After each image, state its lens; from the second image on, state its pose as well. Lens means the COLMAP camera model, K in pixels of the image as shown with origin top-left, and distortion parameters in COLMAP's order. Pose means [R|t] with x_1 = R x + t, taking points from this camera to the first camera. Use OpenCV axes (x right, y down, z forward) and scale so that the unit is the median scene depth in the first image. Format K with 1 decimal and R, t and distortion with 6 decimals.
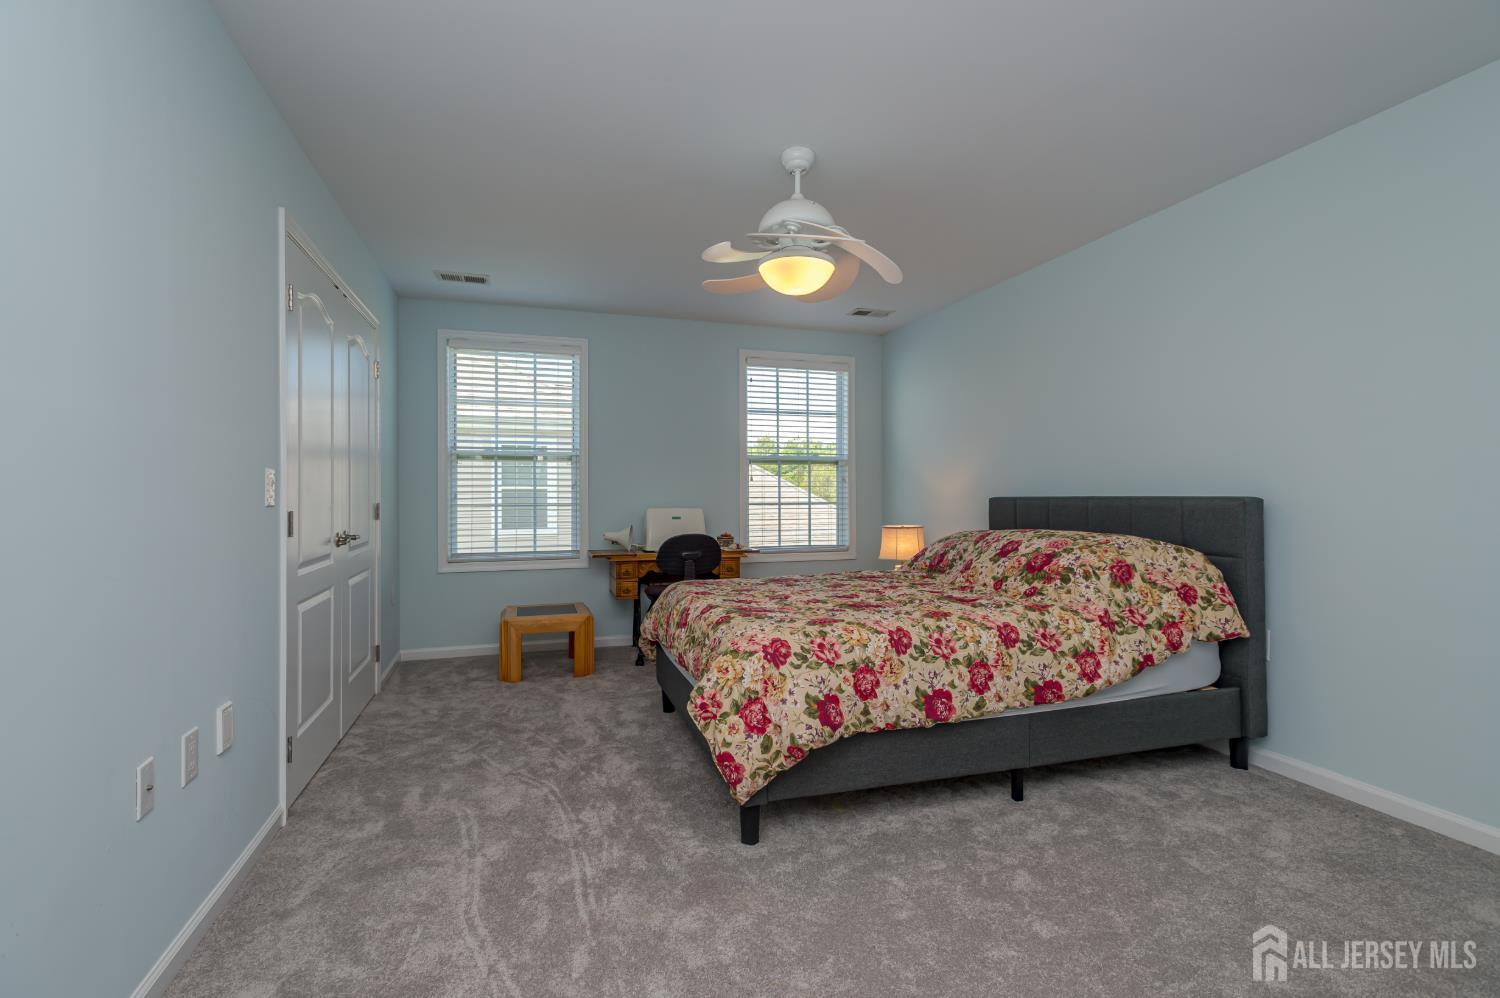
lens RADIAL K [[709.0, 0, 747.6], [0, 709.0, 493.6], [0, 0, 1]] dist [0.024958, -0.008987]
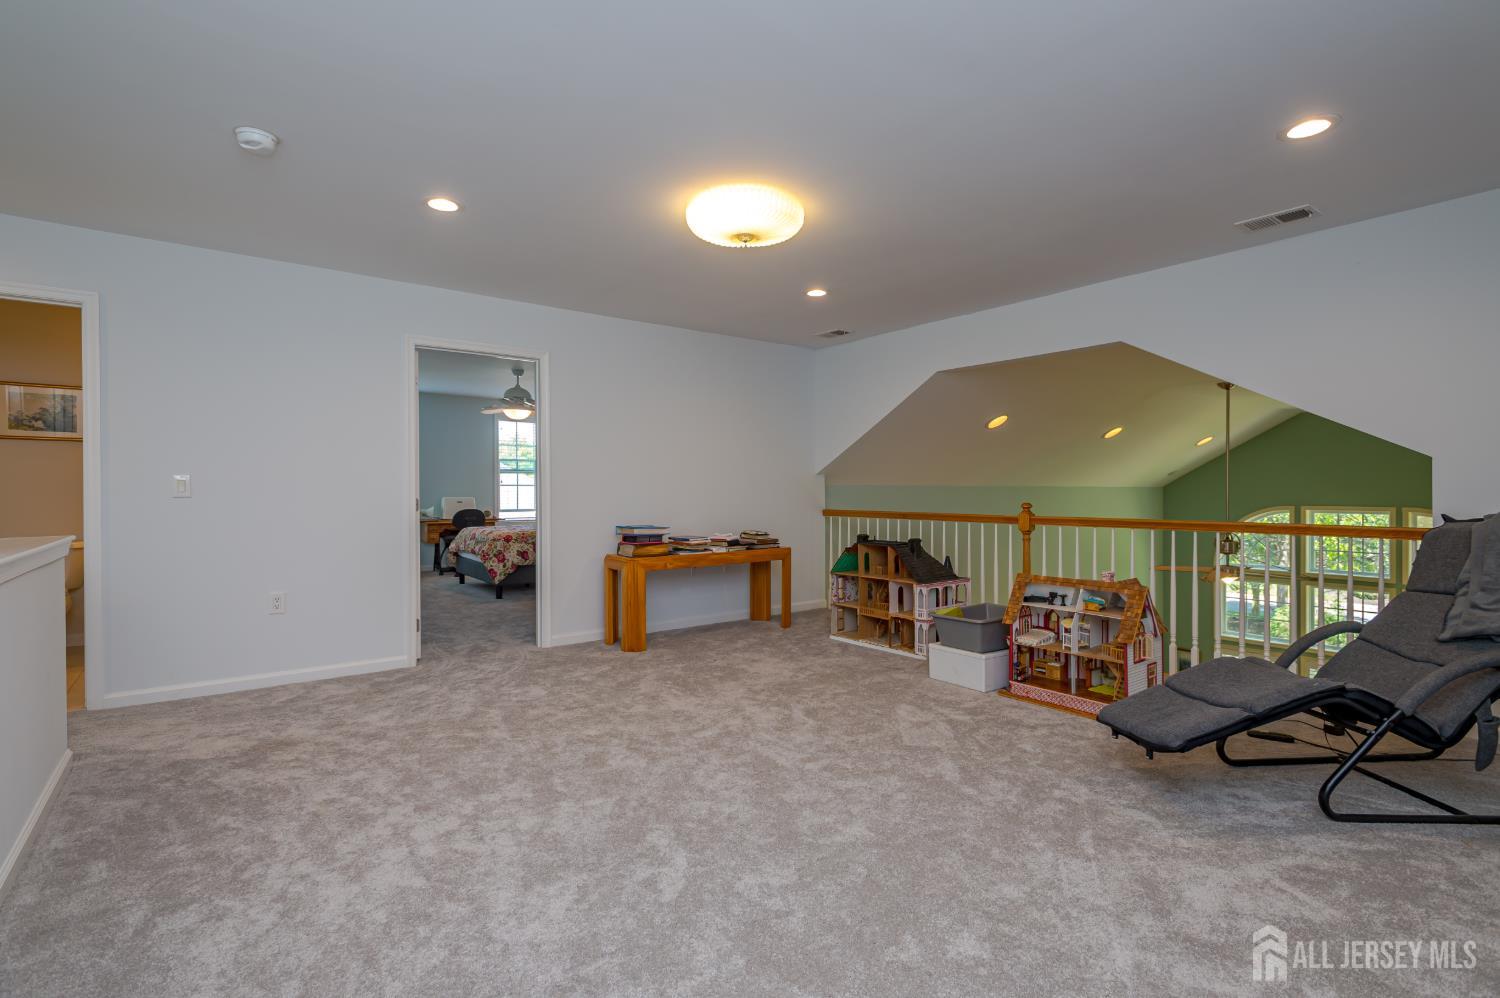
lens RADIAL K [[709.0, 0, 747.6], [0, 709.0, 493.6], [0, 0, 1]] dist [0.024958, -0.008987]
pose [[0.943677, -0.001744, 0.330865, -0.000101], [0.000142, 0.999988, 0.004867, 0.000935], [-0.330869, -0.004546, 0.943666, -1.909073]]
